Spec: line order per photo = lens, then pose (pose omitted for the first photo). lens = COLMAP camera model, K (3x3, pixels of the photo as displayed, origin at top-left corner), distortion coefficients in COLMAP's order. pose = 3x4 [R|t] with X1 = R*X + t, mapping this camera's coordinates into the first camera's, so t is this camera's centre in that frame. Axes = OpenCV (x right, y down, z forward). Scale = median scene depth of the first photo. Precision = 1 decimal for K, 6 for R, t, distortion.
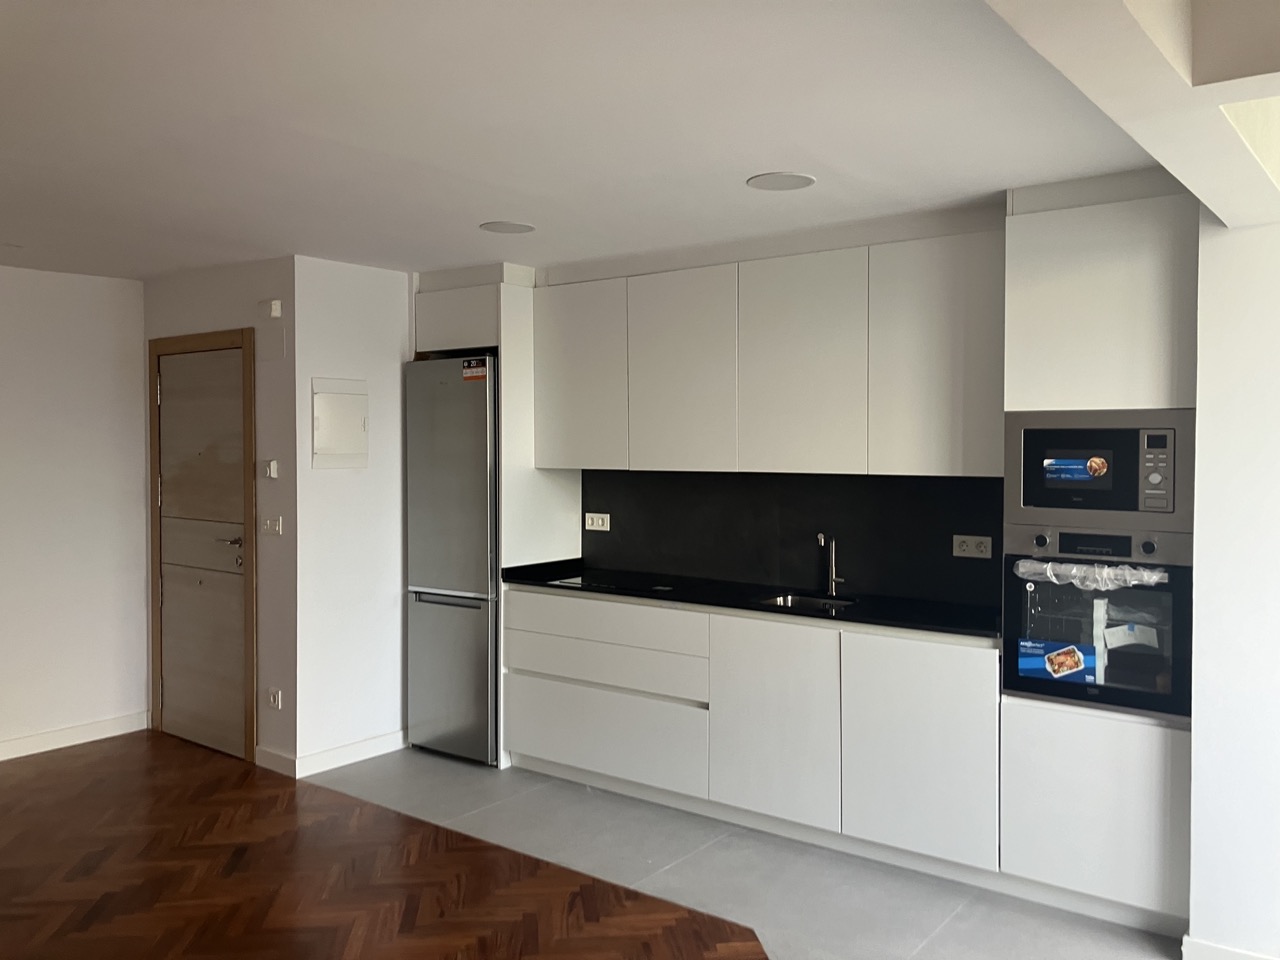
lens RADIAL K [[1049.4, 0, 640.8], [0, 1049.4, 464.1], [0, 0, 1]] dist [0.003972, 0.003834]
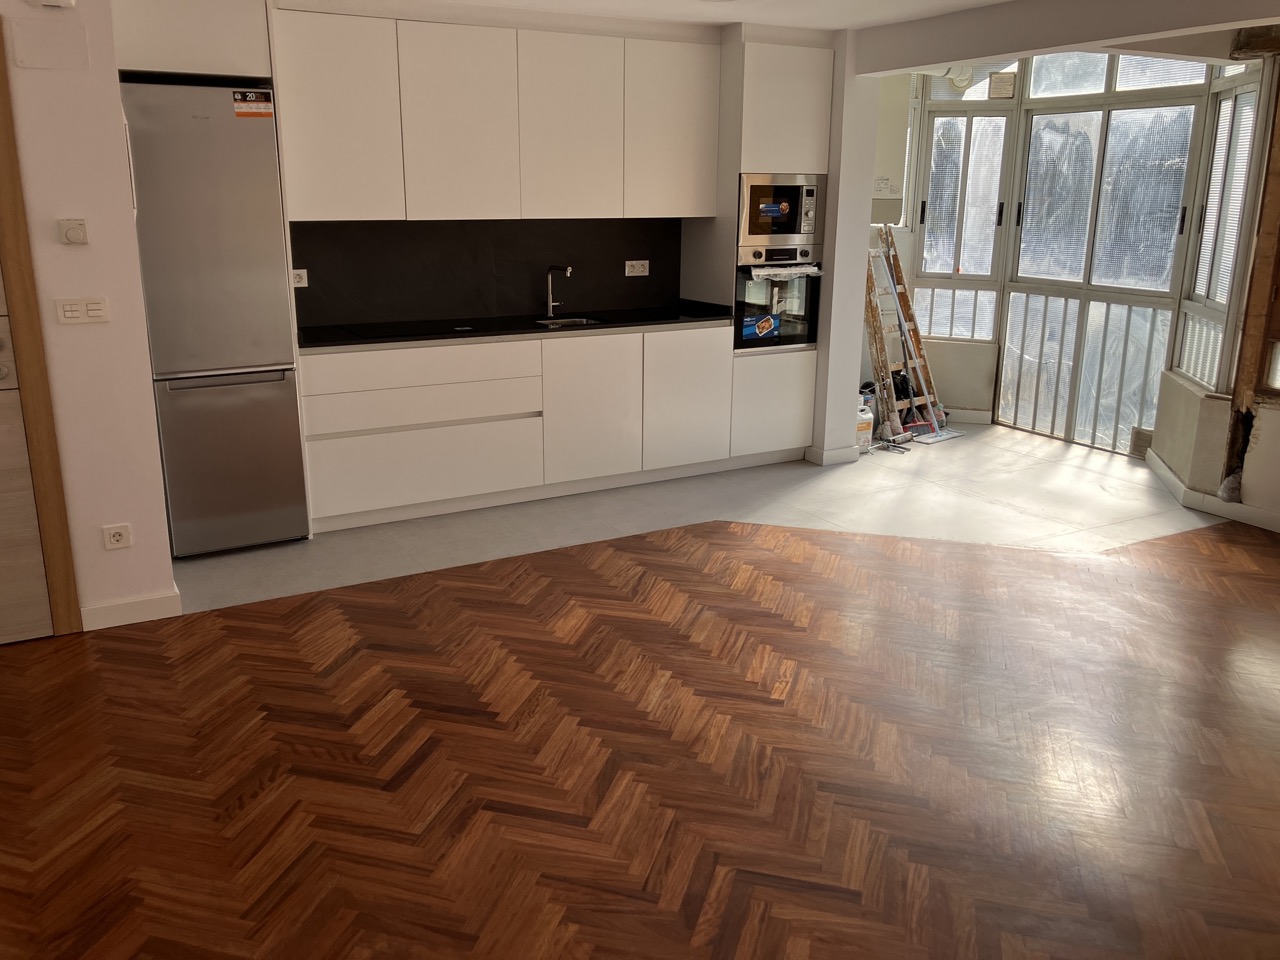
lens RADIAL K [[1033.6, 0, 625.5], [0, 1033.6, 460.6], [0, 0, 1]] dist [0.137463, -0.320533]
pose [[0.397989, -0.228710, 0.888424, -1.236602], [0.016820, 0.970081, 0.242197, -0.014215], [-0.917236, -0.081448, 0.389928, 0.516121]]
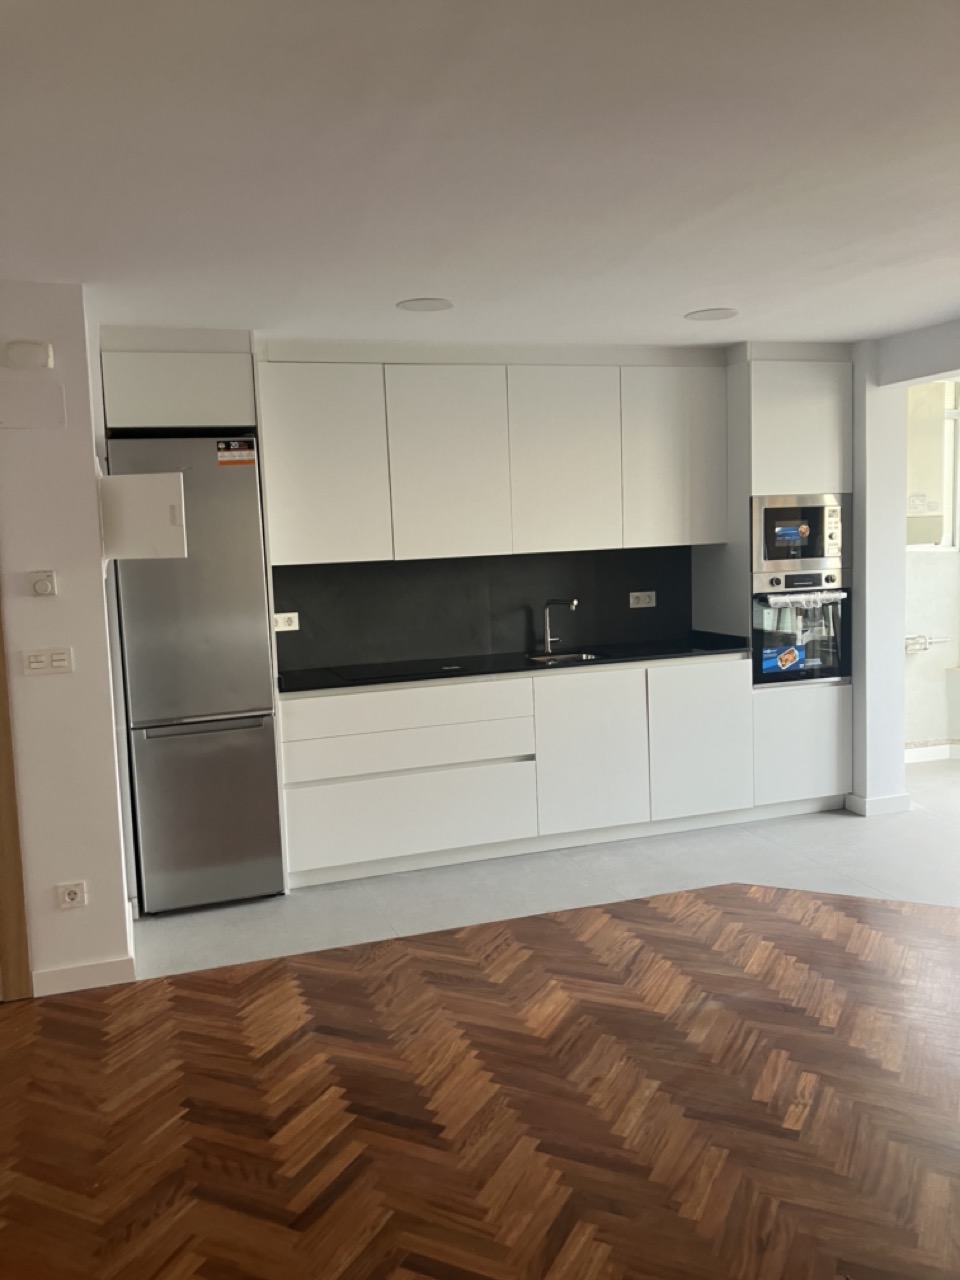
lens RADIAL K [[1043.7, 0, 480.0], [0, 1043.7, 640.0], [0, 0, 1]] dist [0.016949, 0.011916]
pose [[0.557281, -0.108137, 0.823252, -1.099302], [0.057132, 0.994127, 0.091907, -0.006480], [-0.828356, -0.004184, 0.560186, 0.503086]]
